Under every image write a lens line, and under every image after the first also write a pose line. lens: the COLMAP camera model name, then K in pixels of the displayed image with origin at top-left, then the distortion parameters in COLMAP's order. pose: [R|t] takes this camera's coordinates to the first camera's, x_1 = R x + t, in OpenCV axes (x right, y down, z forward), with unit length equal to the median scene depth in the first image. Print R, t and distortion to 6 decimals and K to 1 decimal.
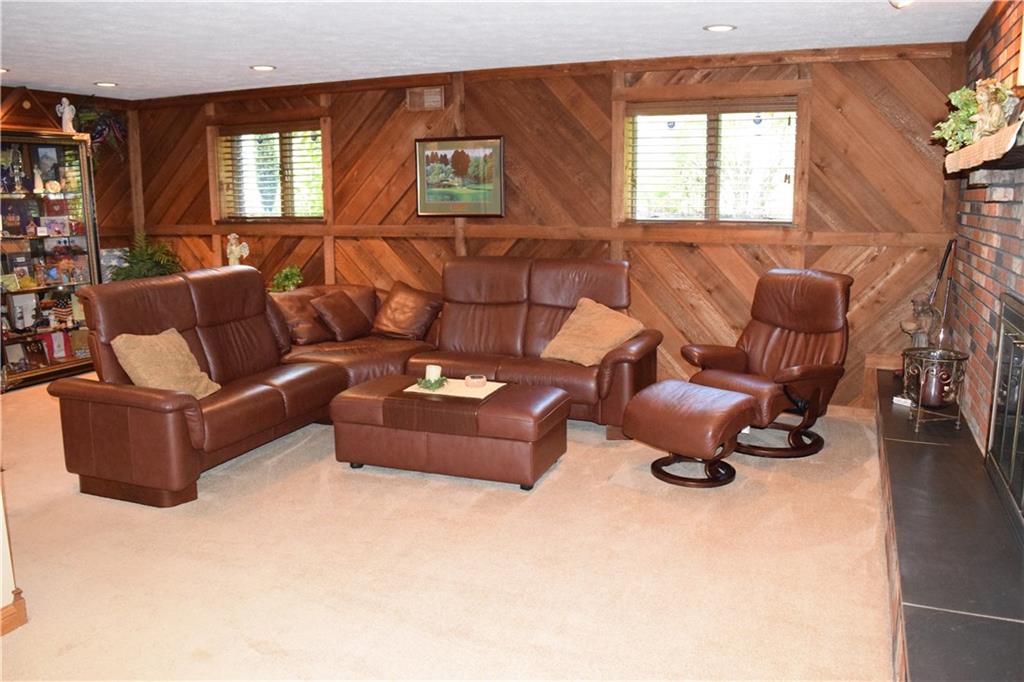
lens RADIAL K [[810.5, 0, 512.0], [0, 810.5, 341.0], [0, 0, 1]] dist [-0.080029, 0.001375]
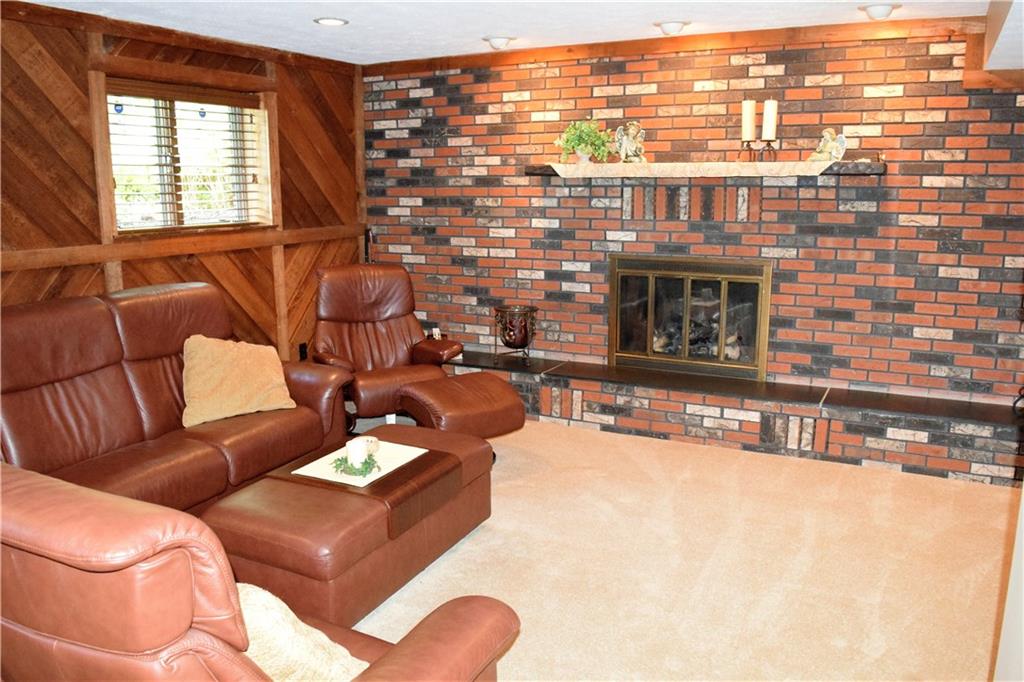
lens RADIAL K [[810.5, 0, 512.0], [0, 810.5, 341.0], [0, 0, 1]] dist [-0.080029, 0.001375]
pose [[0.067386, -0.183064, 0.980789, -0.580952], [0.183208, 0.968579, 0.168198, -0.112178], [-0.980762, 0.168354, 0.098807, 0.601354]]
